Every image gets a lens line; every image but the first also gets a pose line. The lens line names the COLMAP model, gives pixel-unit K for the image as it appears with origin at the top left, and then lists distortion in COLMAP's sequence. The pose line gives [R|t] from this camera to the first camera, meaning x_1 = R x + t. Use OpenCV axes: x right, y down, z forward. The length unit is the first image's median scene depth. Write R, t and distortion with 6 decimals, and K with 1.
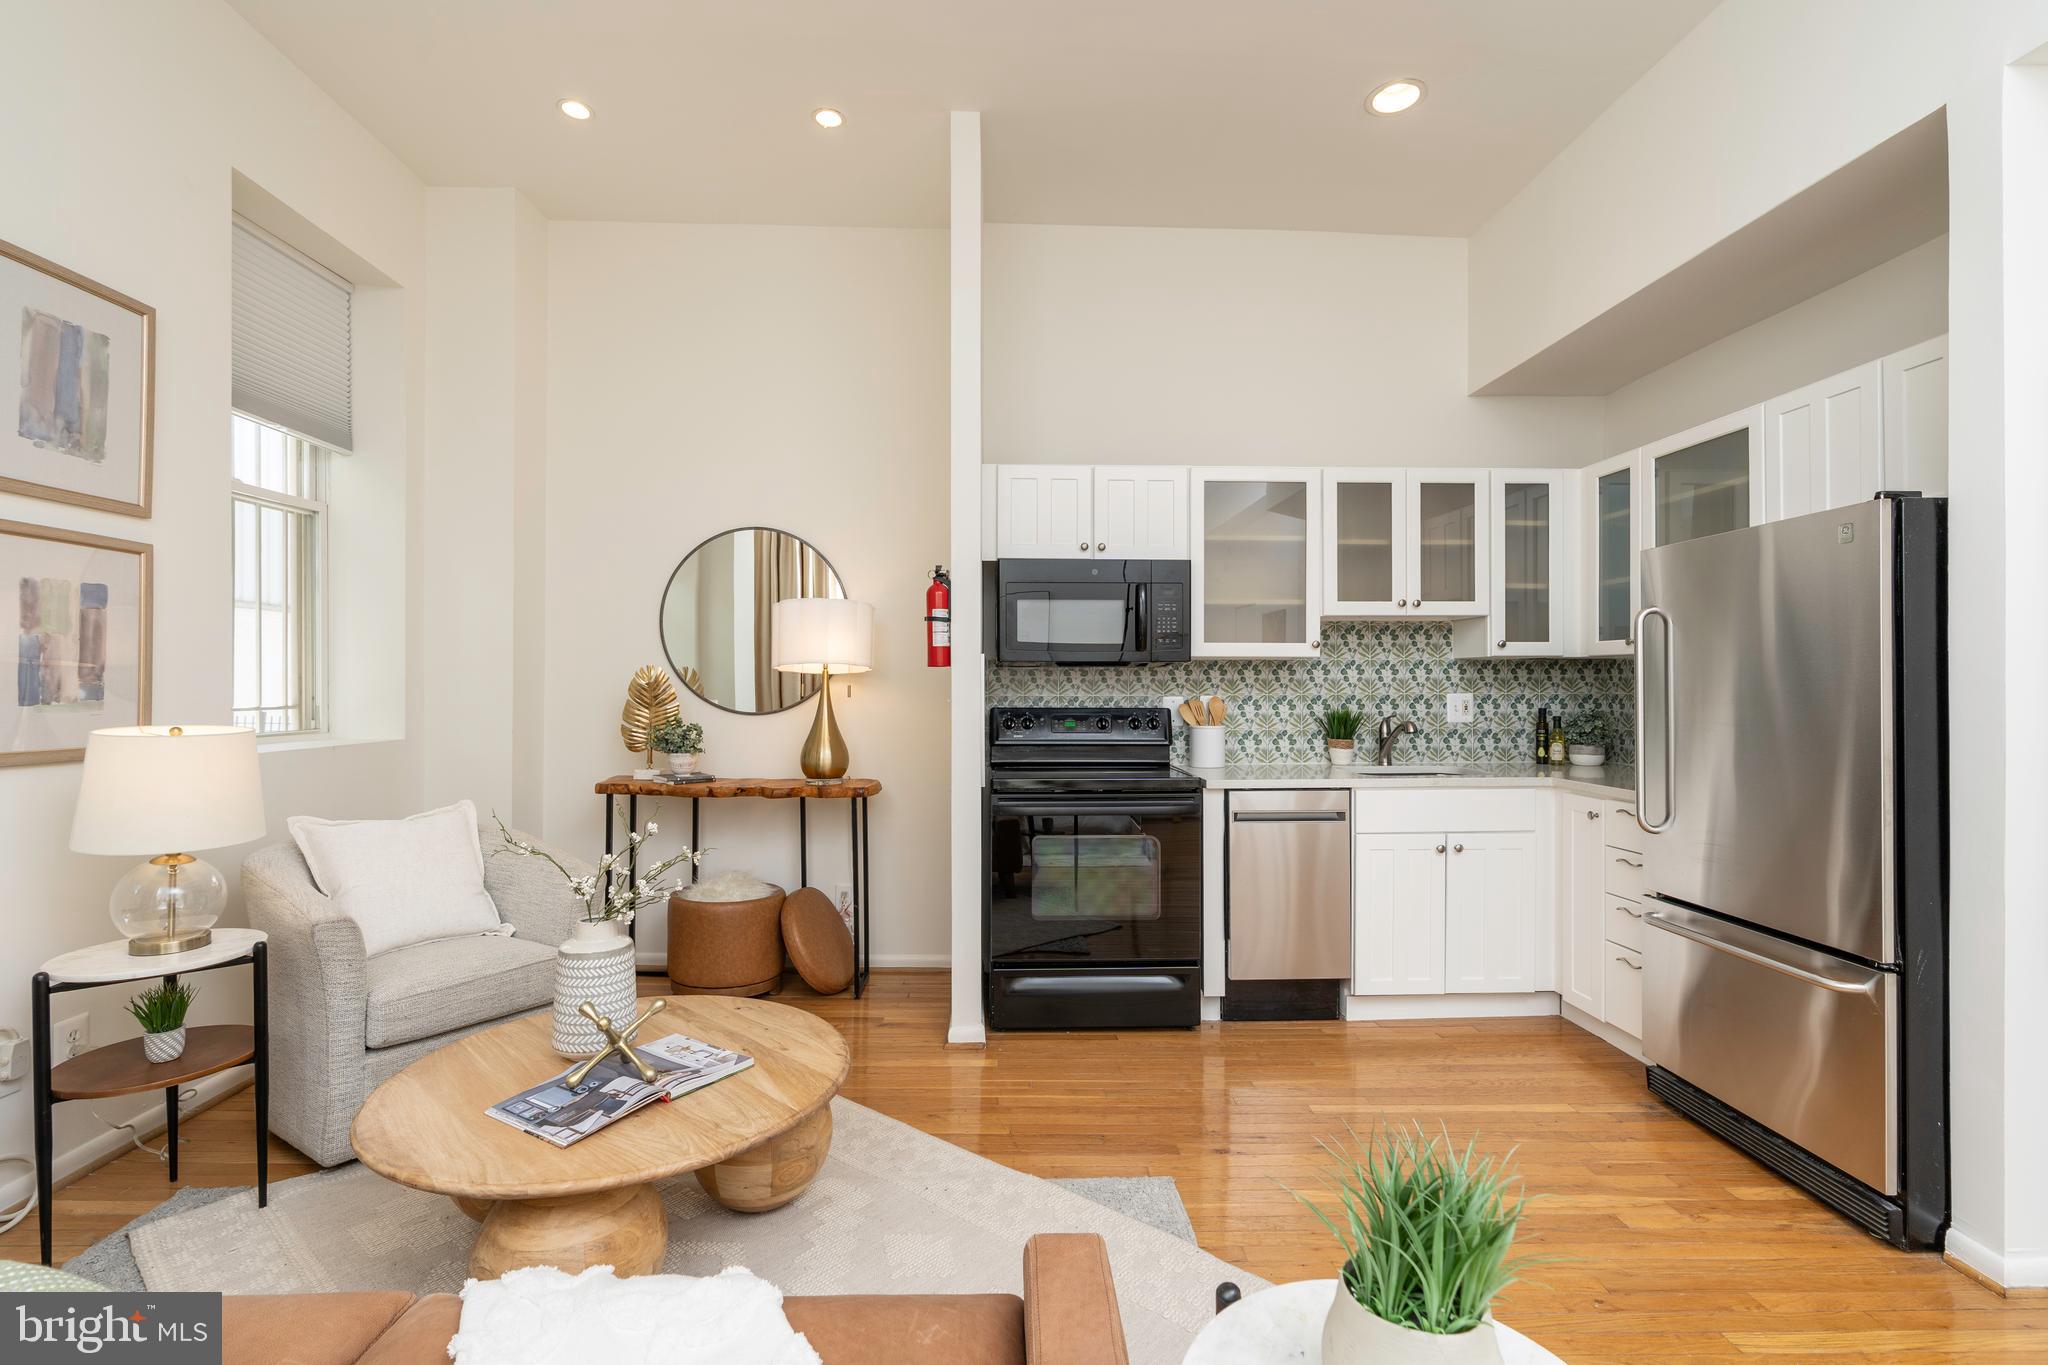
lens RADIAL K [[929.3, 0, 1028.9], [0, 929.3, 680.5], [0, 0, 1]] dist [-0.008122, 0.000705]
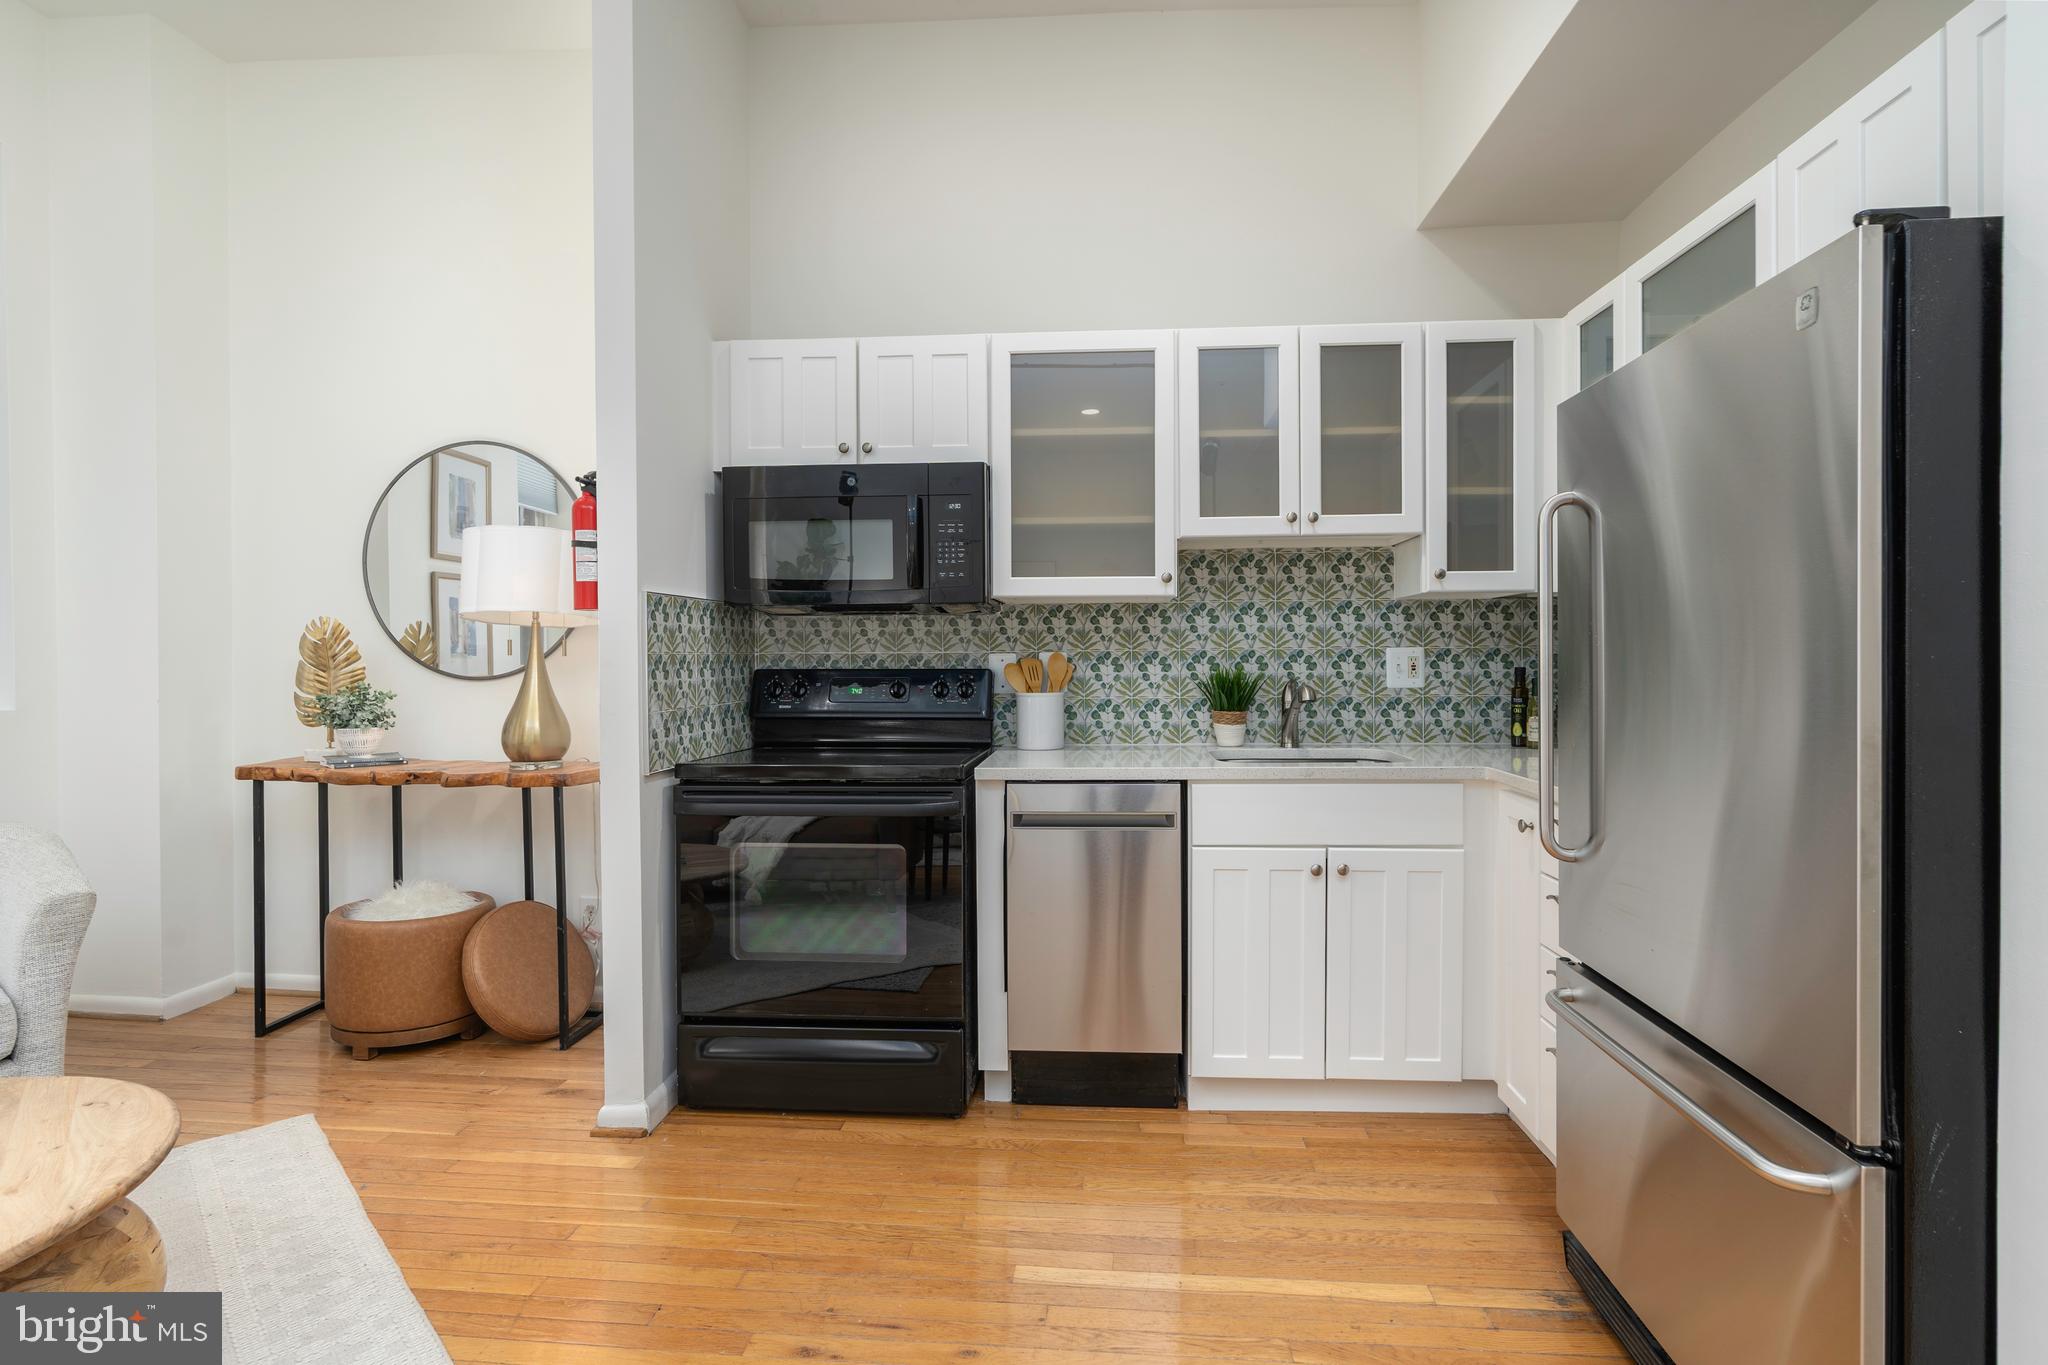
lens RADIAL K [[989.6, 0, 1061.4], [0, 989.6, 667.2], [0, 0, 1]] dist [-0.009769, 0.002199]
pose [[0.995196, -0.004168, -0.097813, 0.312634], [0.005504, 0.999895, 0.013391, 0.019813], [0.097747, -0.013865, 0.995115, 0.243368]]
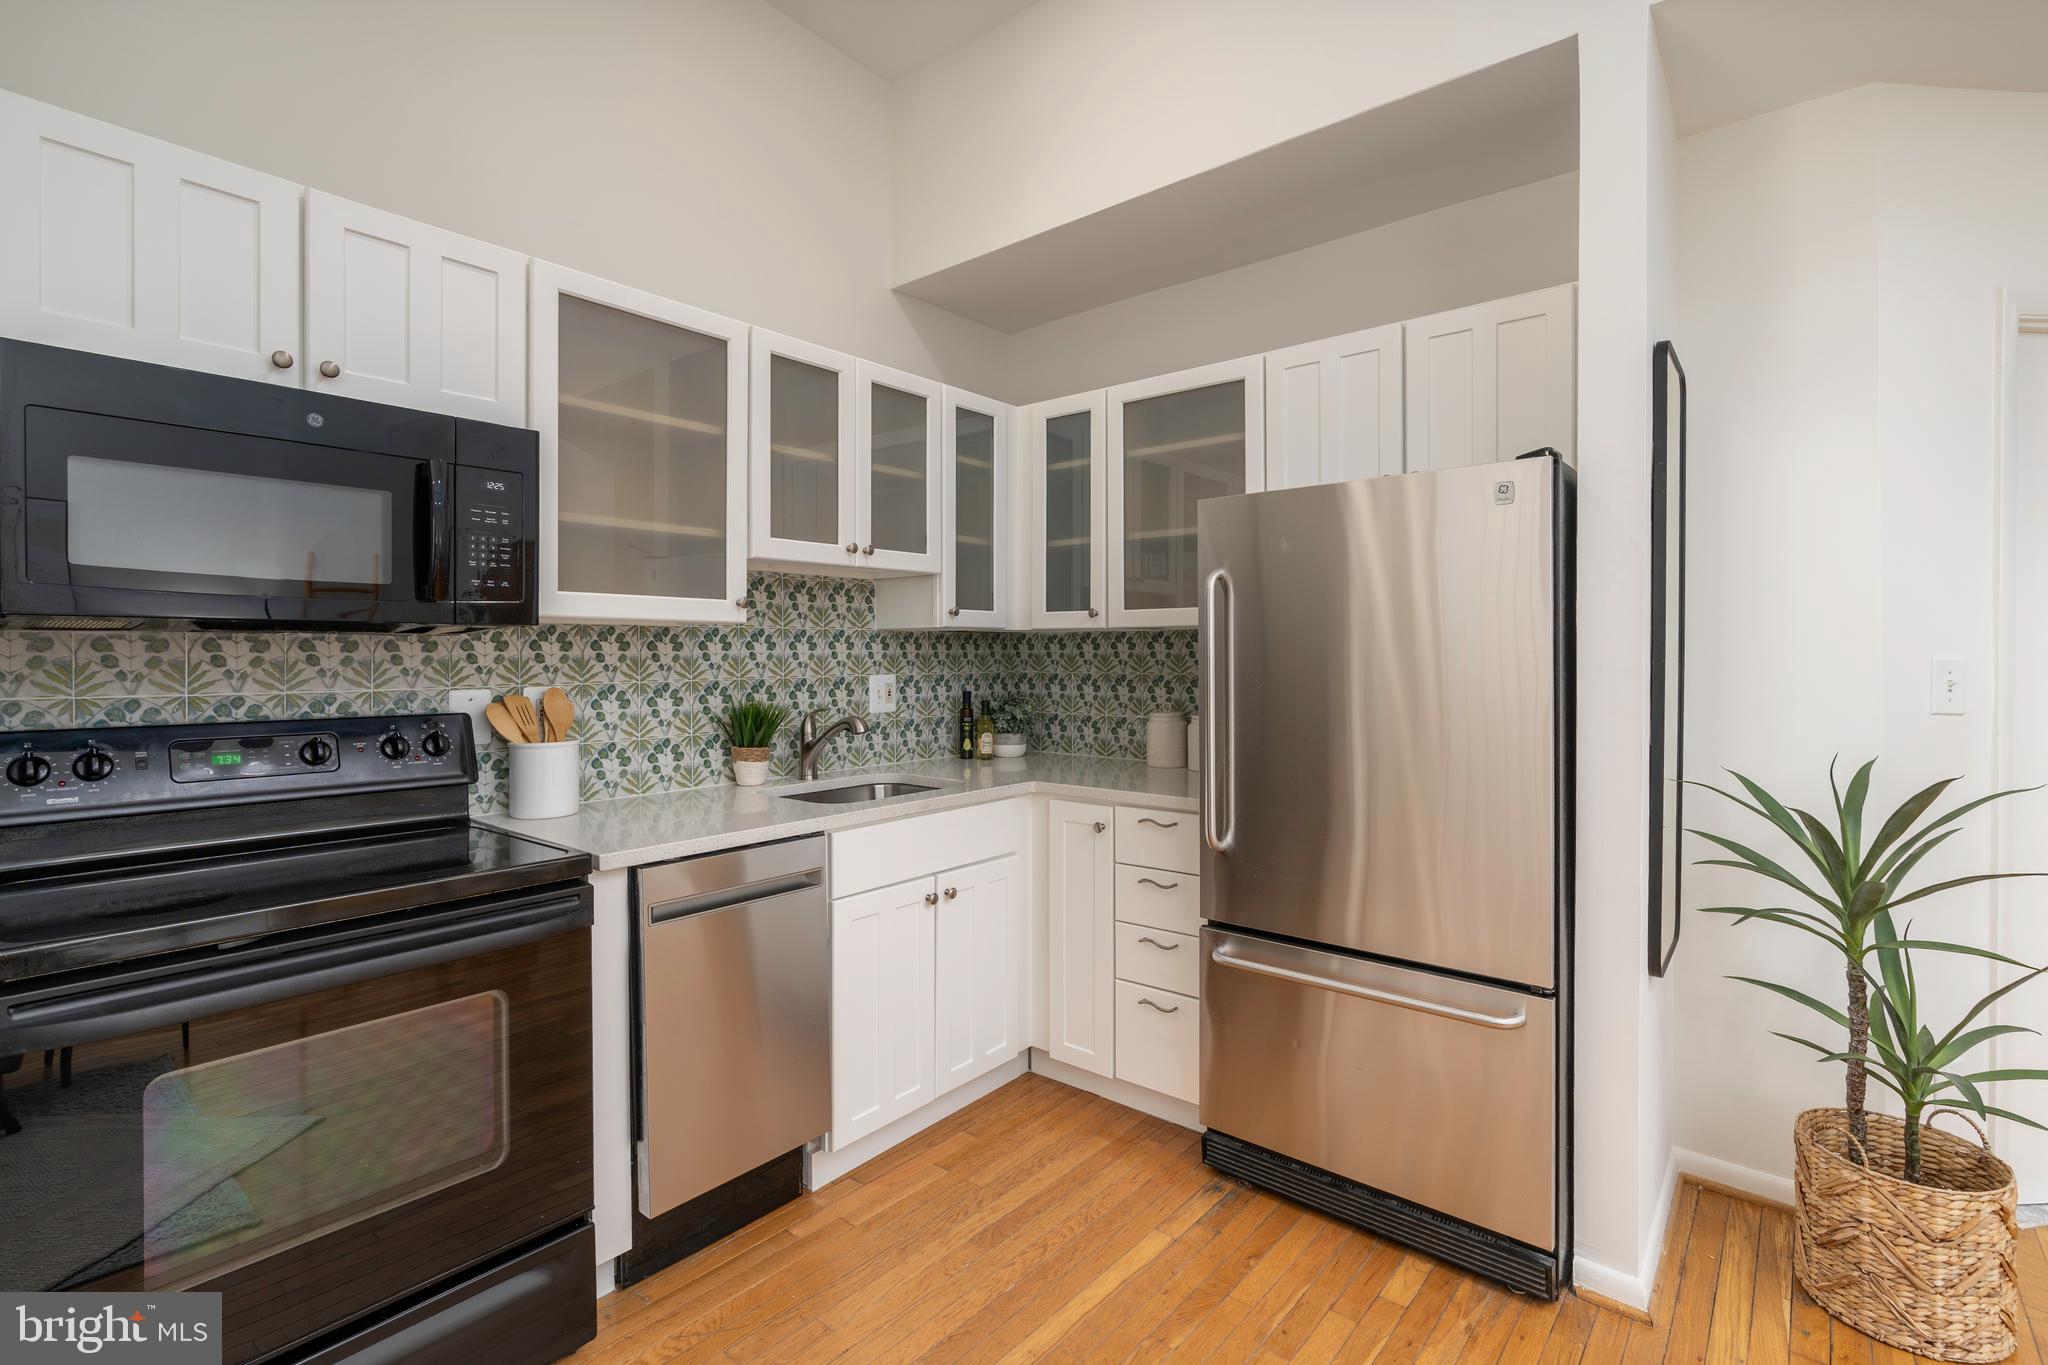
lens RADIAL K [[929.3, 0, 1026.3], [0, 929.3, 658.7], [0, 0, 1]] dist [-0.008122, 0.000705]
pose [[0.667916, -0.004026, 0.744226, -0.031713], [-0.002356, 0.999969, 0.007525, -0.006249], [-0.744233, -0.006779, 0.667886, 0.452396]]
